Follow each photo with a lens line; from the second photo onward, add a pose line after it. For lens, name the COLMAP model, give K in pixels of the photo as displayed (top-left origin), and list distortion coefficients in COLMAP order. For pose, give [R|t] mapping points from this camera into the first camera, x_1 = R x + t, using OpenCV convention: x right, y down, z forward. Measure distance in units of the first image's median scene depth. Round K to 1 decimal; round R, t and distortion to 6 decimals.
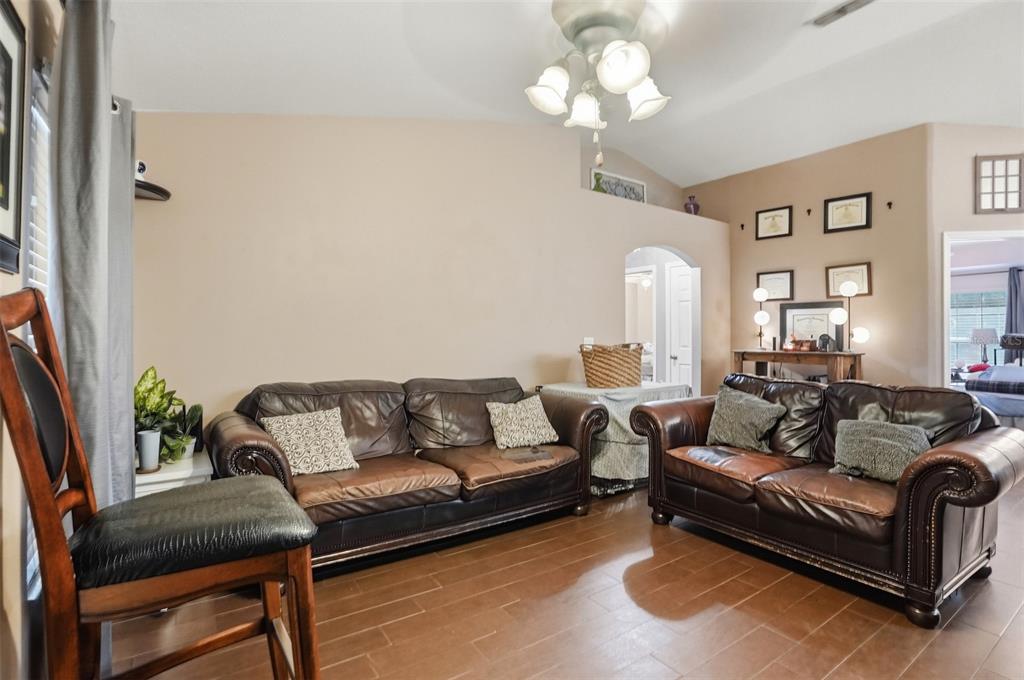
lens RADIAL K [[487.9, 0, 515.0], [0, 487.9, 325.3], [0, 0, 1]] dist [-0.026451, 0.001308]
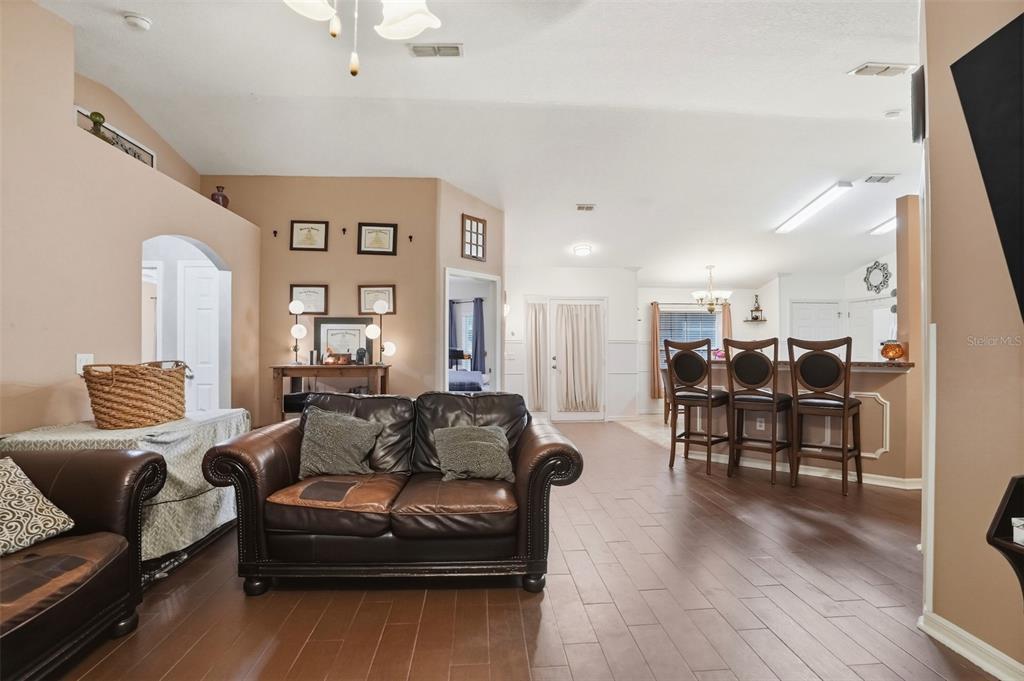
lens RADIAL K [[474.8, 0, 512.0], [0, 474.8, 340.5], [0, 0, 1]] dist [-0.078860, 0.026653]
pose [[0.516115, 0.010859, 0.856451, -0.080091], [-0.014438, 0.999888, -0.003977, 0.000942], [-0.856398, -0.010312, 0.516214, 0.187078]]
